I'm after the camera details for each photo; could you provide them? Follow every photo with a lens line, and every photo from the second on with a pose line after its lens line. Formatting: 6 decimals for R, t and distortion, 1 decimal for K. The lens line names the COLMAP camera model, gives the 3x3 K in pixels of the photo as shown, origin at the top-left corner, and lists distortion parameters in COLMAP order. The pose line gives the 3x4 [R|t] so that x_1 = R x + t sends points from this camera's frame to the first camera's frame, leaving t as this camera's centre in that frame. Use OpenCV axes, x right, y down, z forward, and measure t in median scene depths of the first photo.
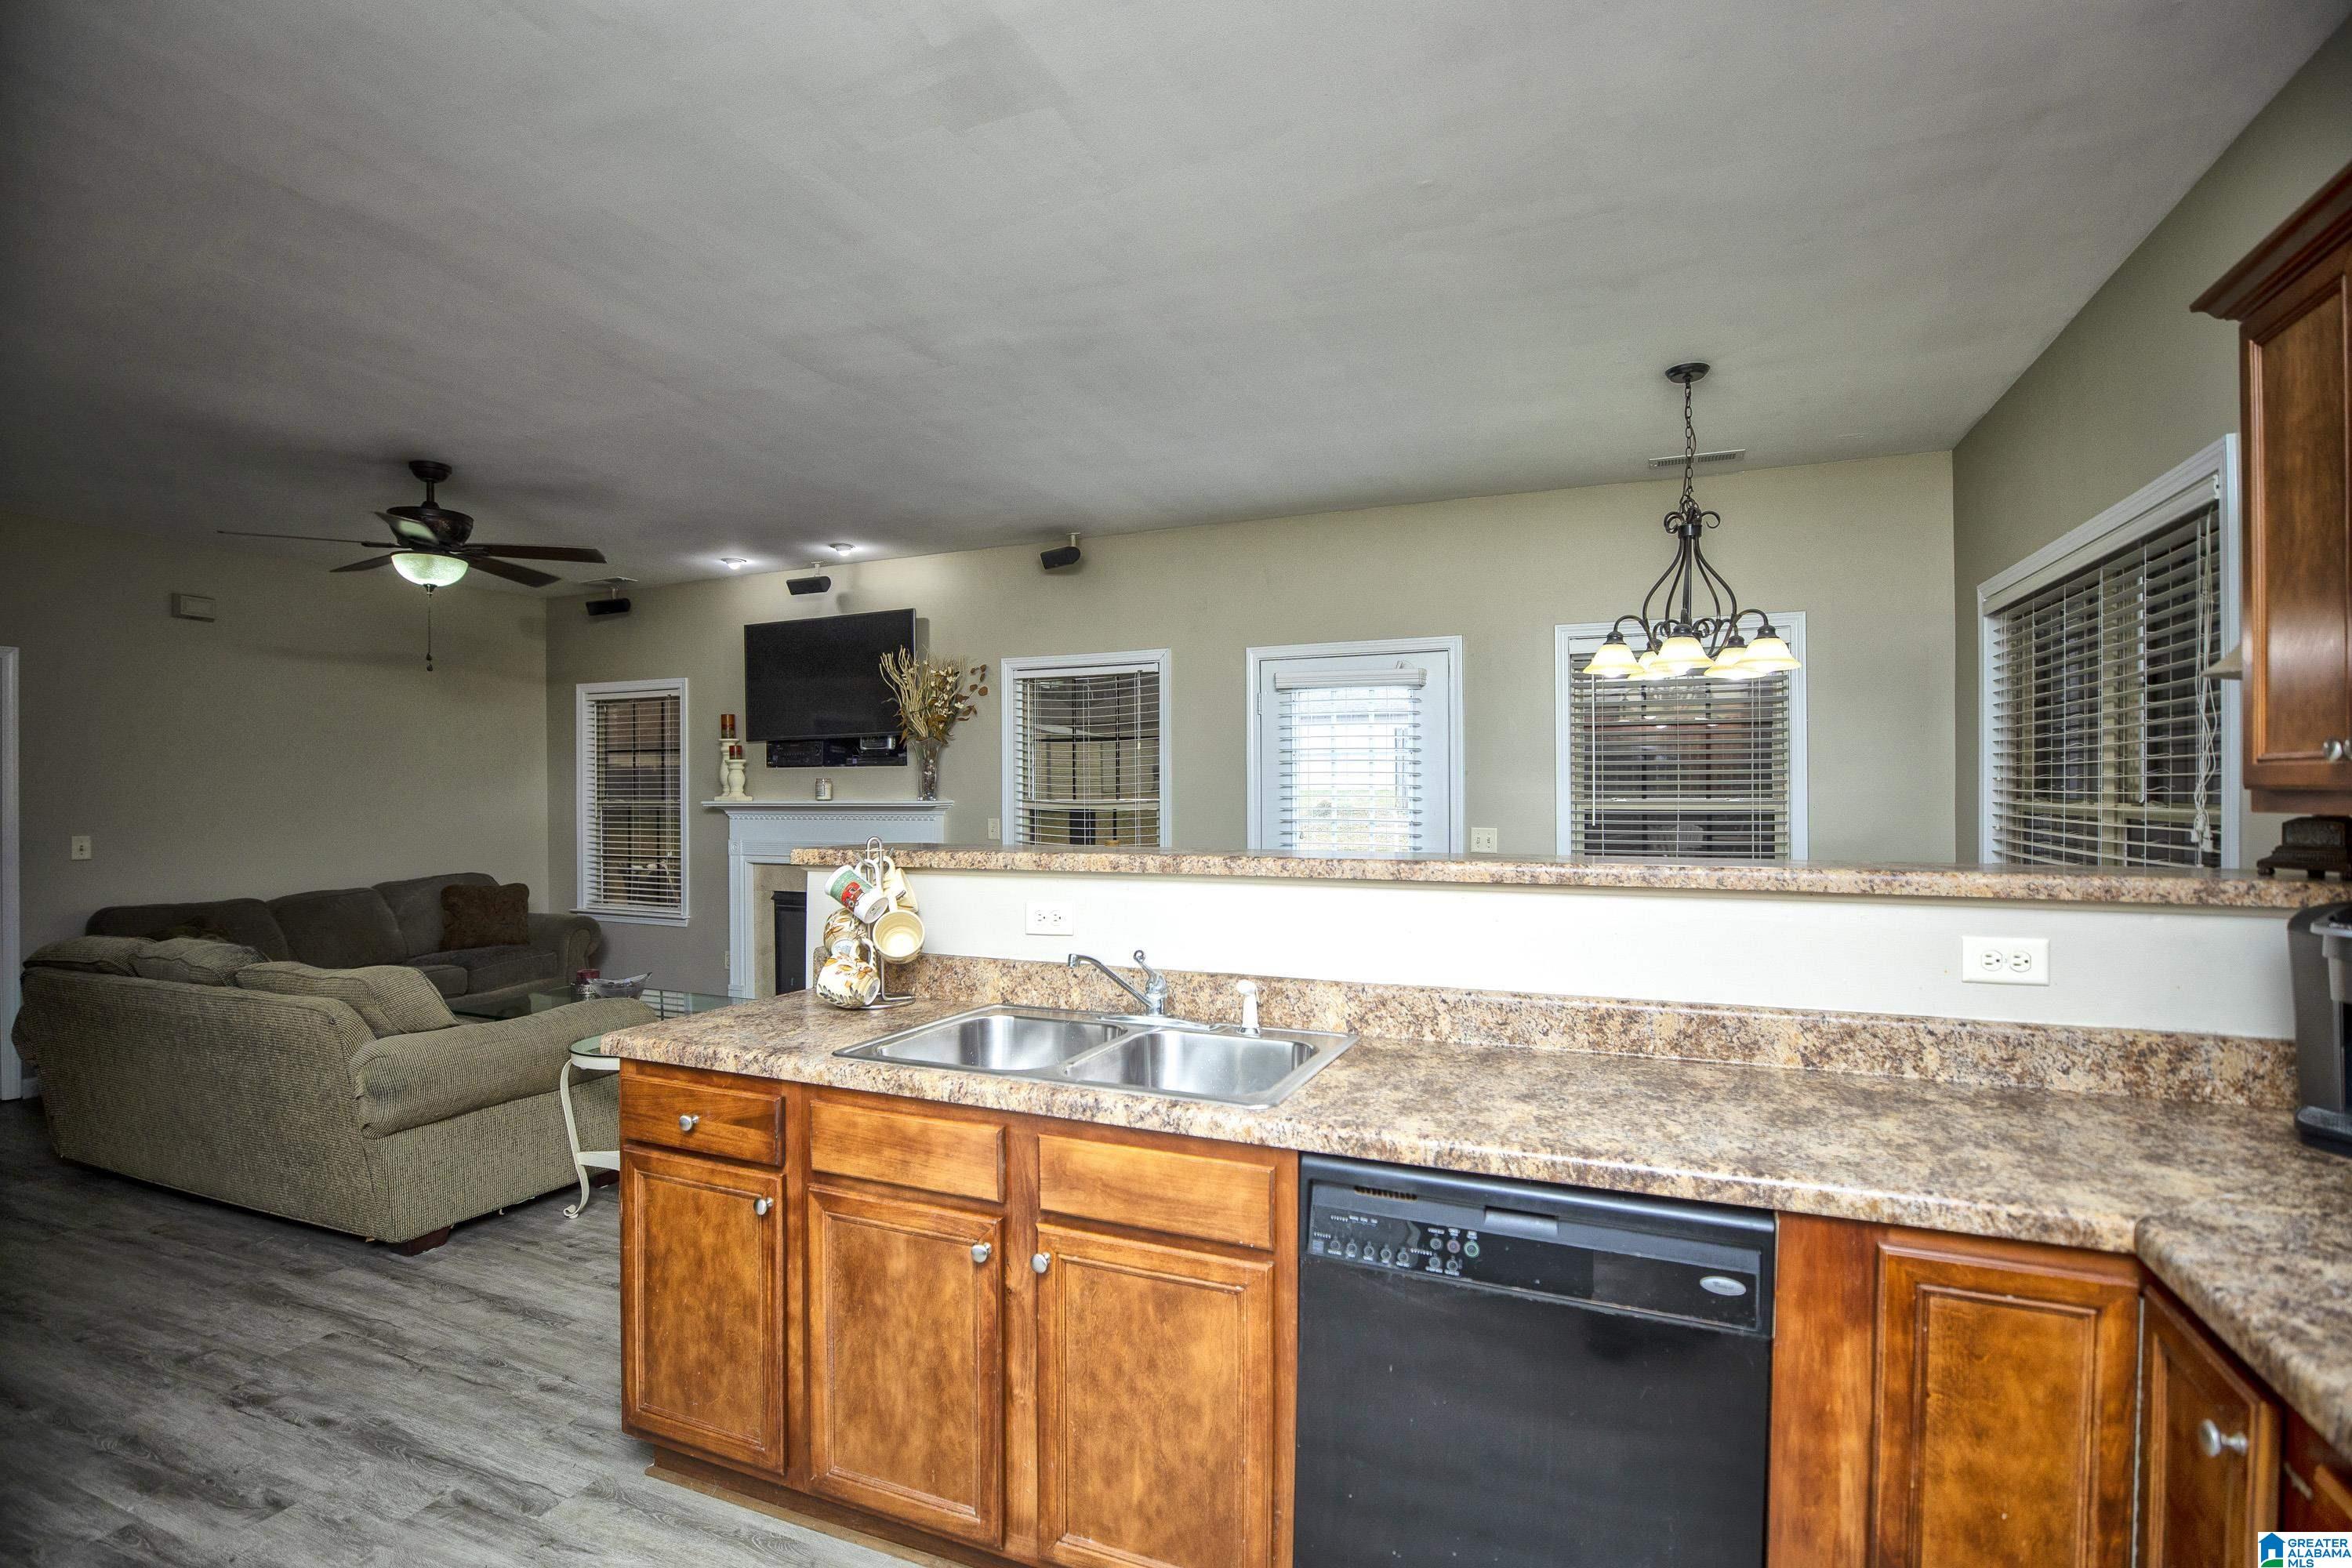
lens RADIAL K [[1091.6, 0, 1180.2], [0, 1091.6, 798.0], [0, 0, 1]] dist [-0.030595, 0.006286]
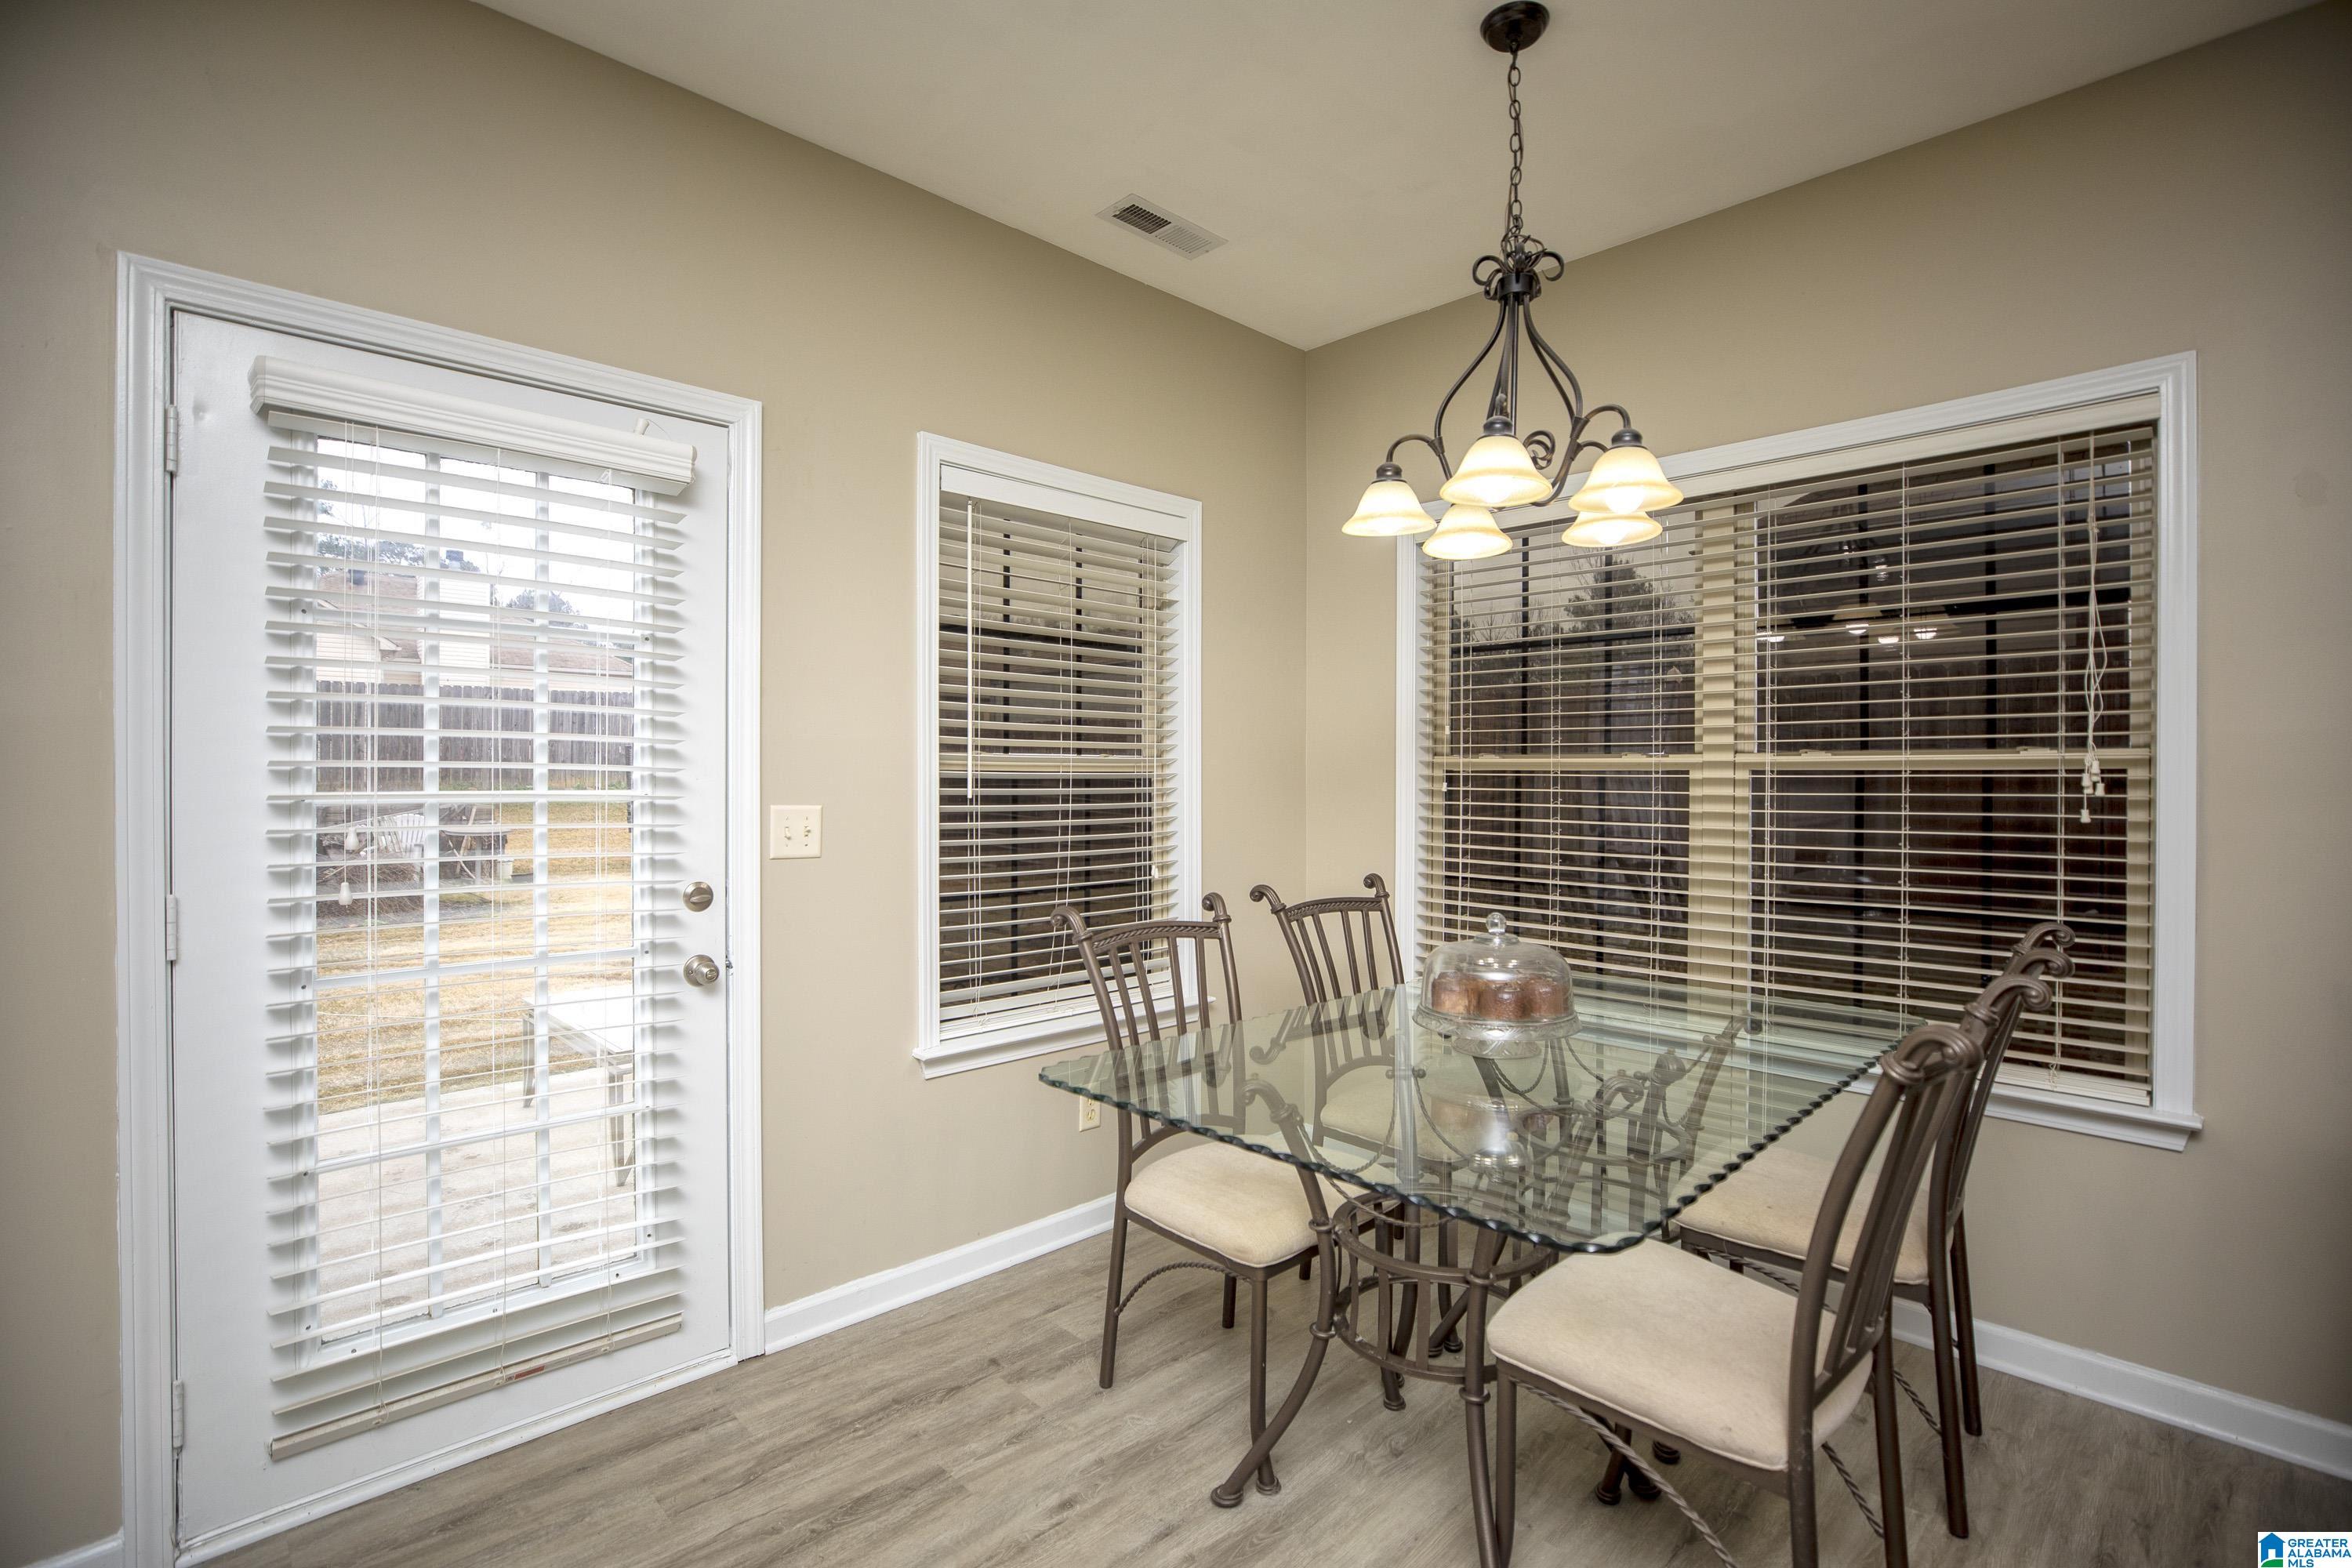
lens RADIAL K [[1091.6, 0, 1166.1], [0, 1091.6, 773.0], [0, 0, 1]] dist [-0.030595, 0.006286]
pose [[0.402509, 0.003101, 0.915411, -0.167835], [0.003513, 0.999982, -0.004933, 0.023809], [-0.915409, 0.005201, 0.402491, 1.068374]]
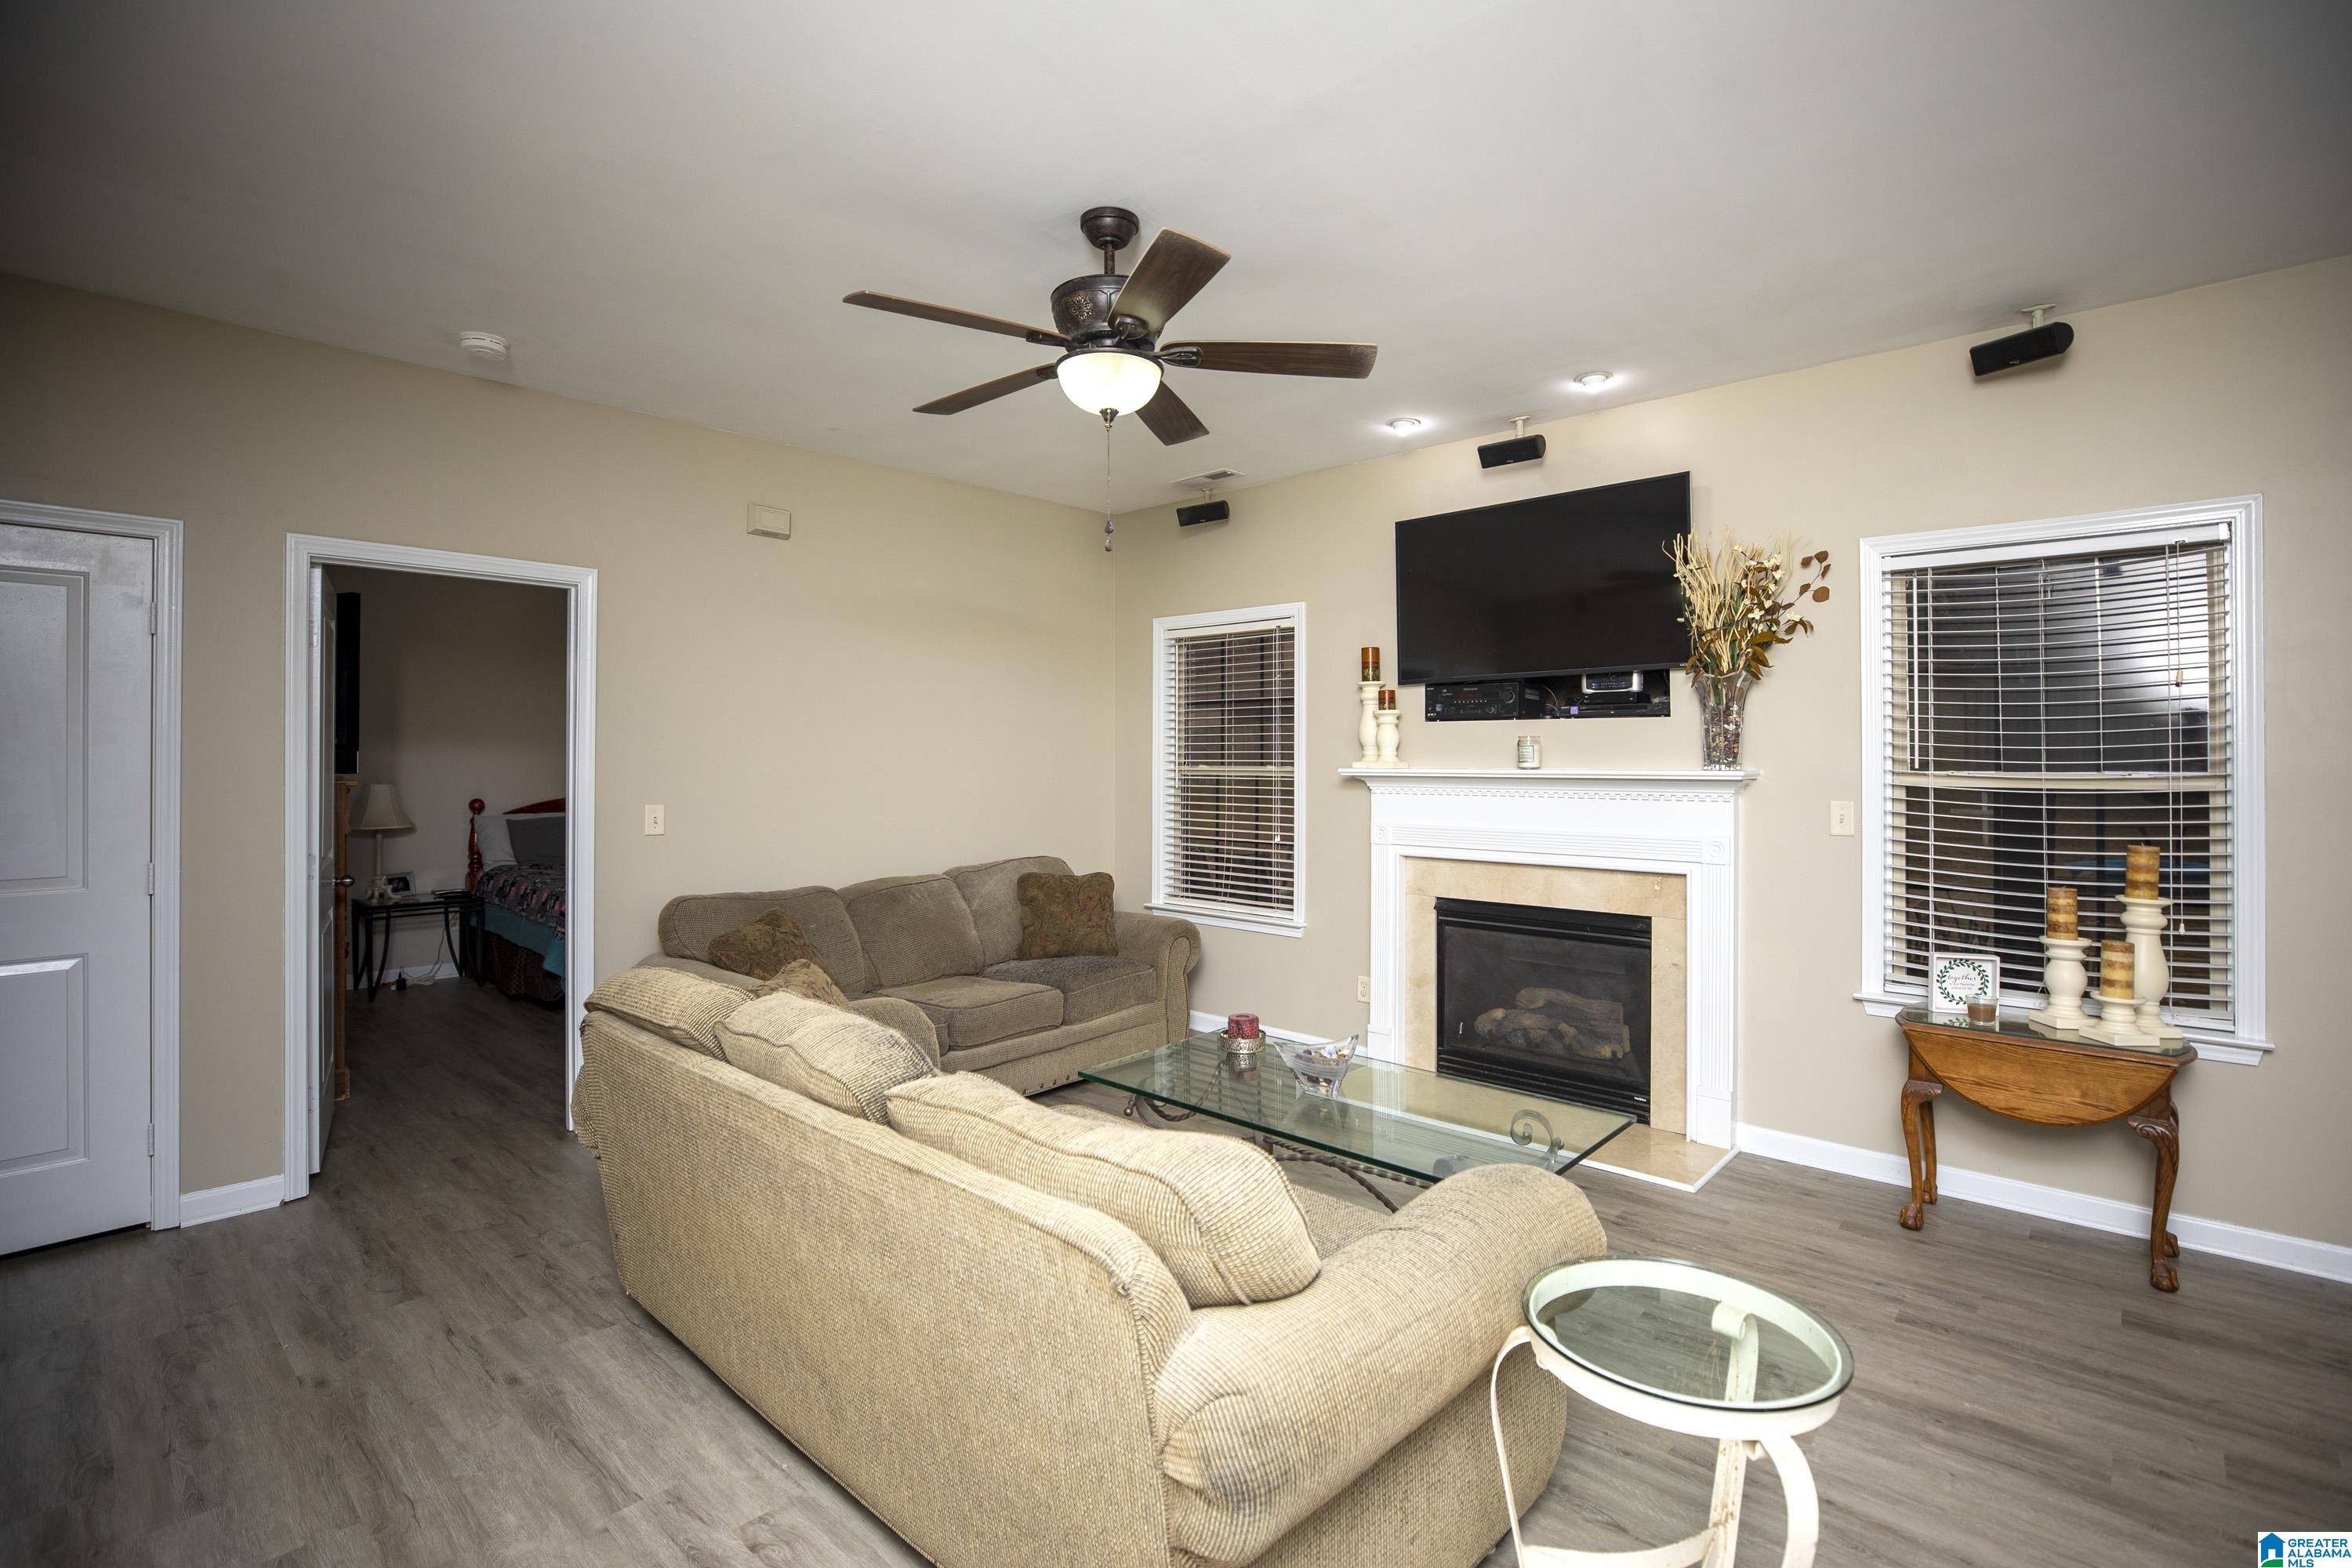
lens RADIAL K [[1091.6, 0, 1178.3], [0, 1091.6, 759.3], [0, 0, 1]] dist [-0.030595, 0.006286]
pose [[0.939032, 0.005677, -0.343784, -0.618008], [-0.007226, 0.999969, -0.003224, -0.000062], [0.343755, 0.005512, 0.939043, 0.599158]]
